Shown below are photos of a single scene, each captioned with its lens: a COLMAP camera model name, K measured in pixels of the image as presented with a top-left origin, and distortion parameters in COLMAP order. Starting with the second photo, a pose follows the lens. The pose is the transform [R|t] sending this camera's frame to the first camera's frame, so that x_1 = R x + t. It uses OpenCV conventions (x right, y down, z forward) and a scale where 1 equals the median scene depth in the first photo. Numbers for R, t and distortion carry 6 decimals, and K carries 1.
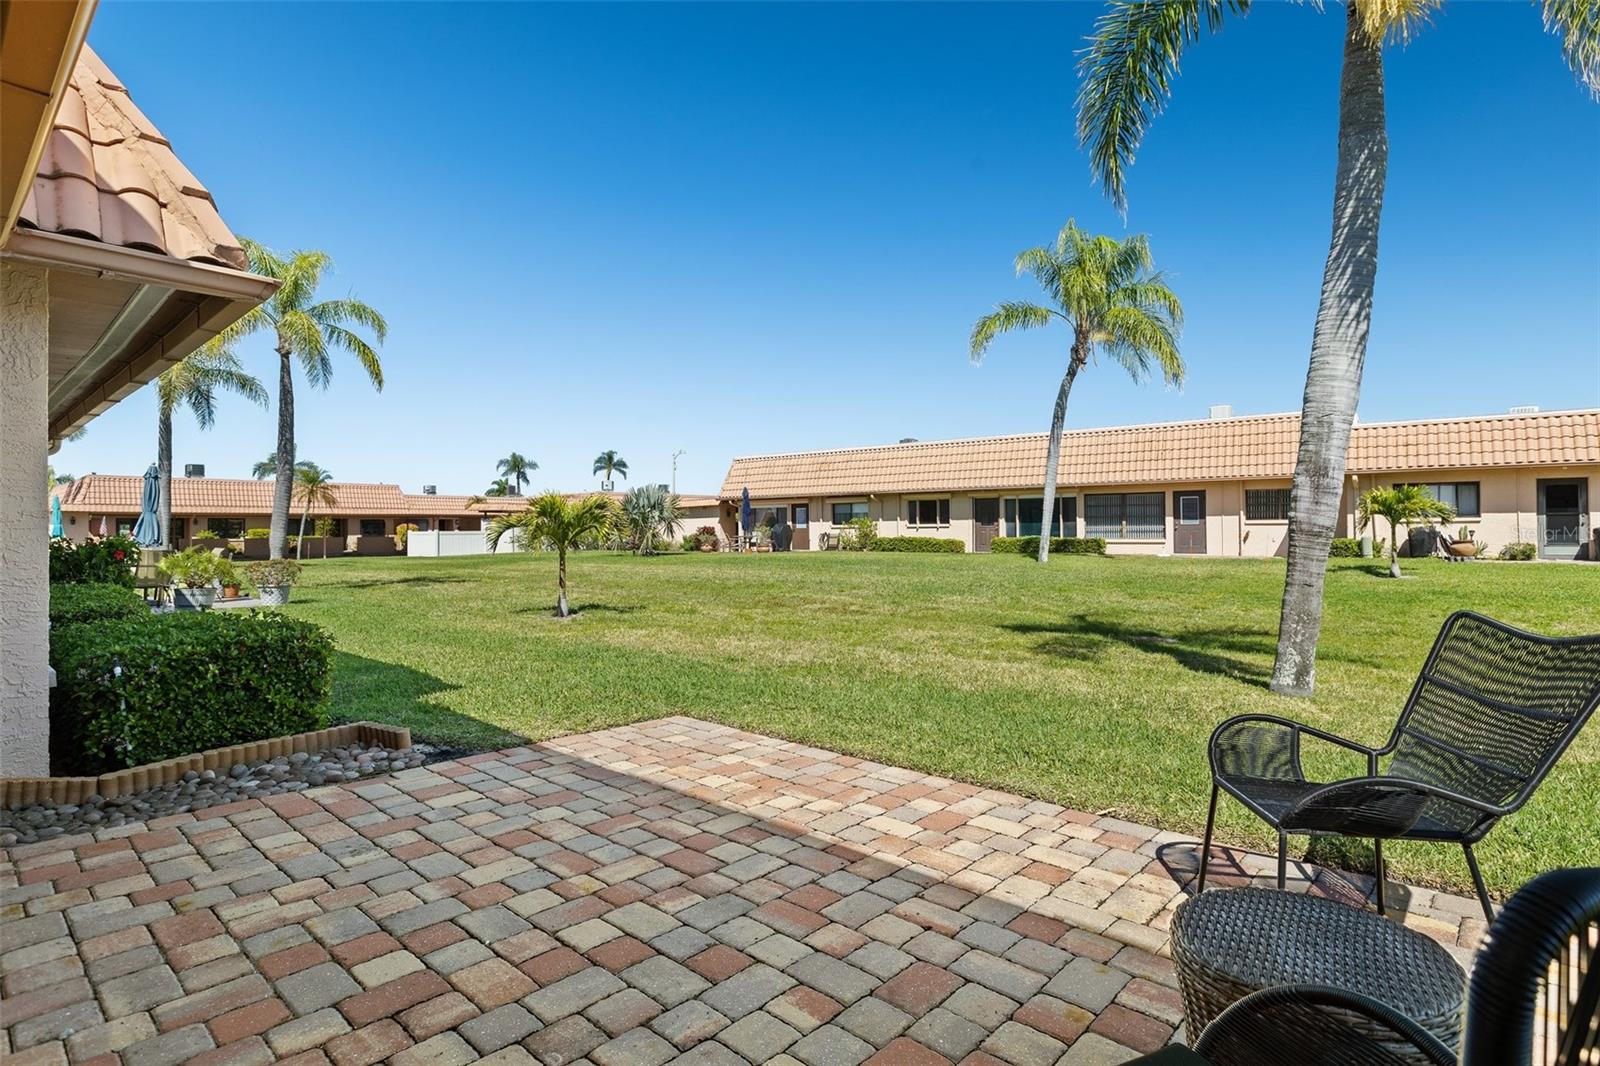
lens RADIAL K [[806.9, 0, 800.0], [0, 806.9, 533.0], [0, 0, 1]] dist [-0.002828, -0.000249]
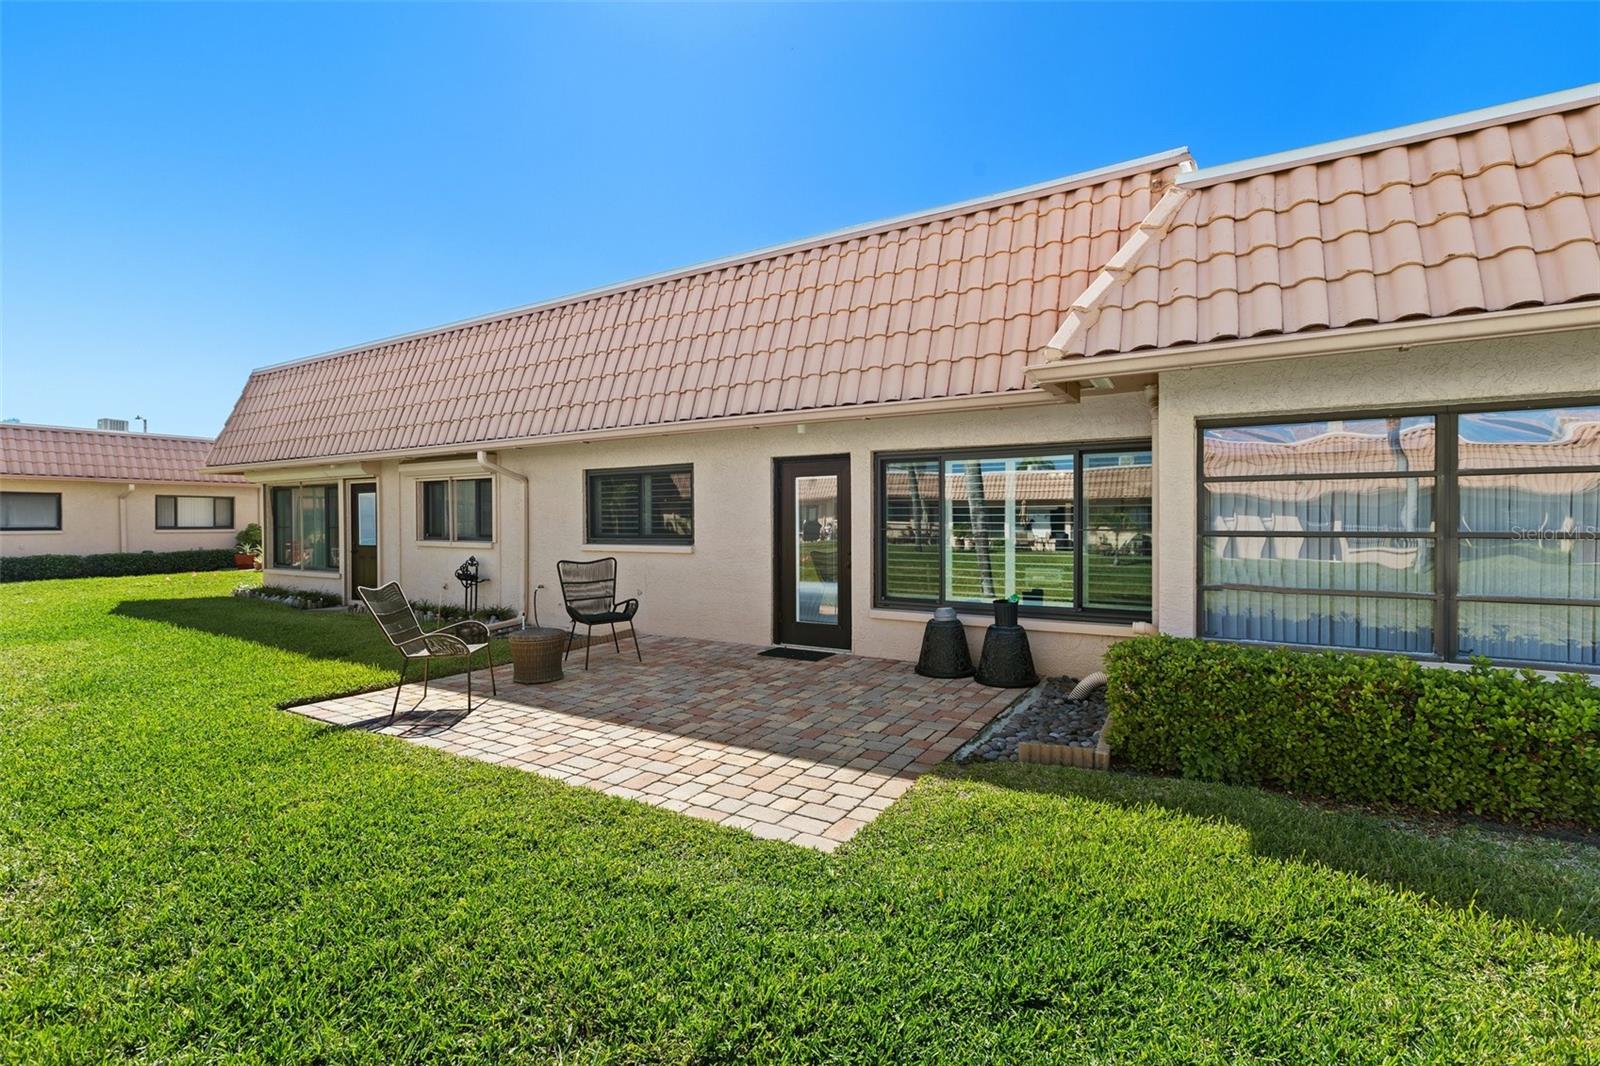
lens RADIAL K [[721.6, 0, 800.0], [0, 721.6, 533.0], [0, 0, 1]] dist [0.003841, 0.000326]
pose [[-0.981307, 0.014110, -0.191932, -0.035599], [0.010035, 0.999703, 0.022187, -0.071994], [0.192188, 0.019846, -0.981157, 2.441630]]
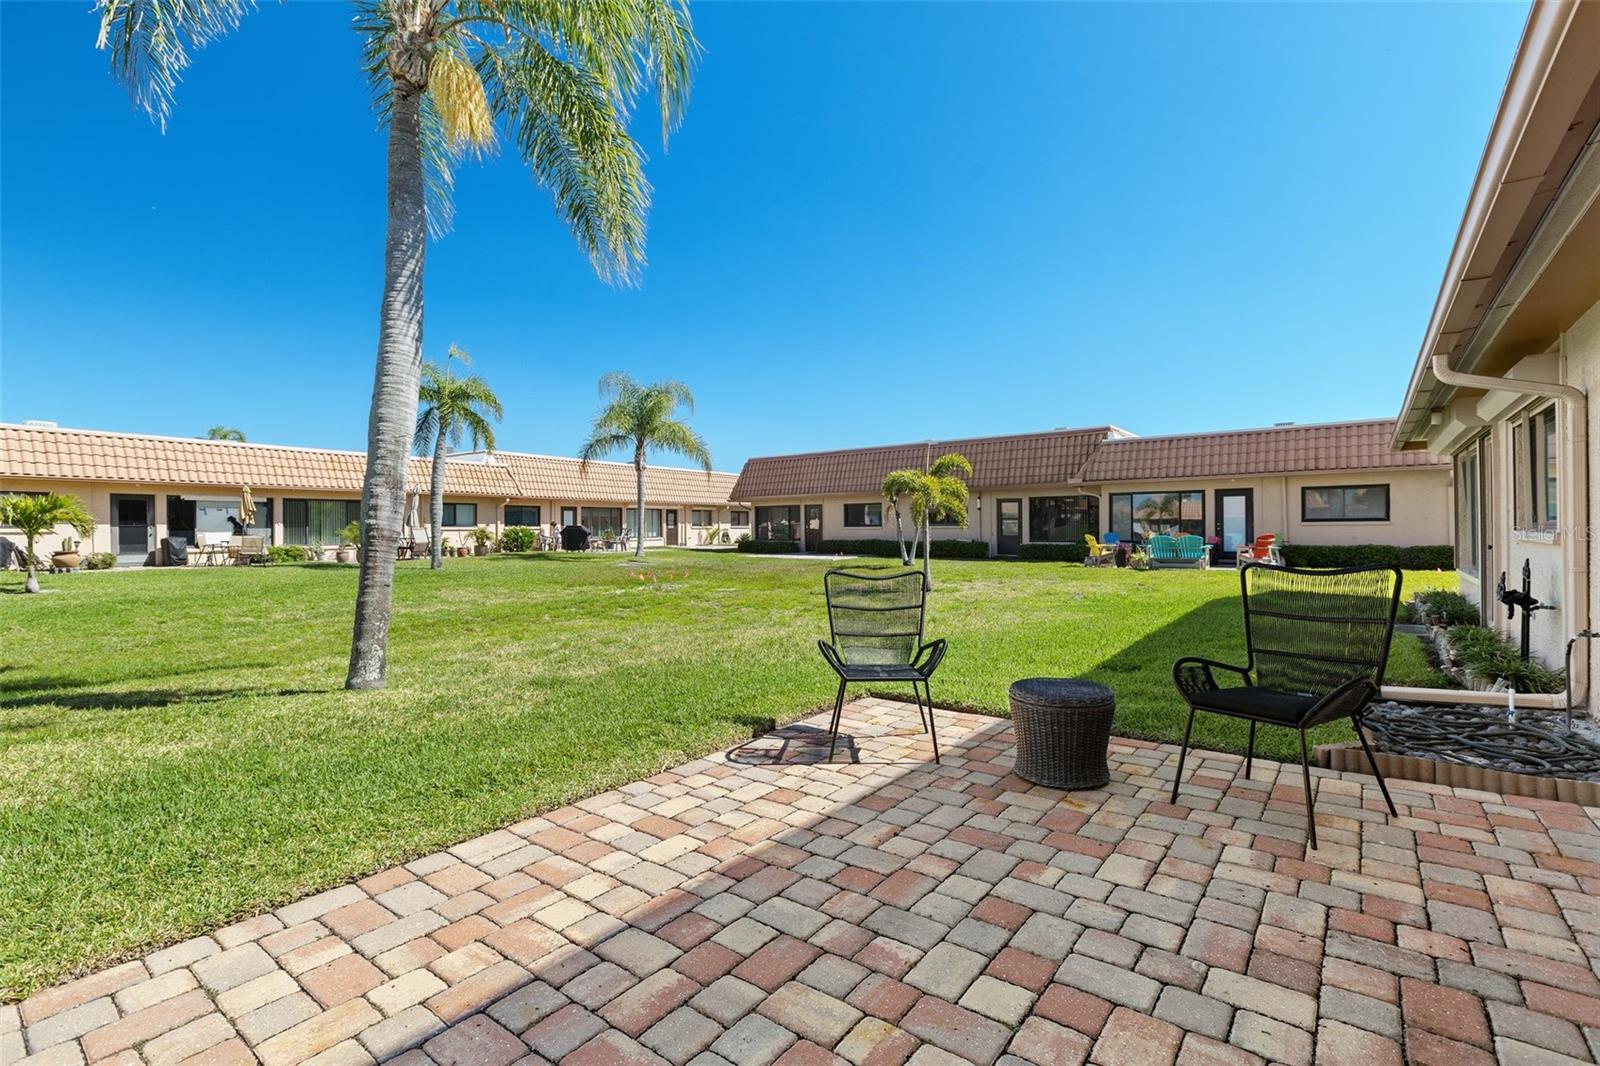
lens RADIAL K [[715.4, 0, 798.8], [0, 715.4, 531.2], [0, 0, 1]] dist [0.002636, 0.000738]
pose [[-0.073568, 0.004410, 0.997280, -0.702180], [0.014565, 0.999888, -0.003347, 0.001809], [-0.997184, 0.014279, -0.073624, 0.881607]]
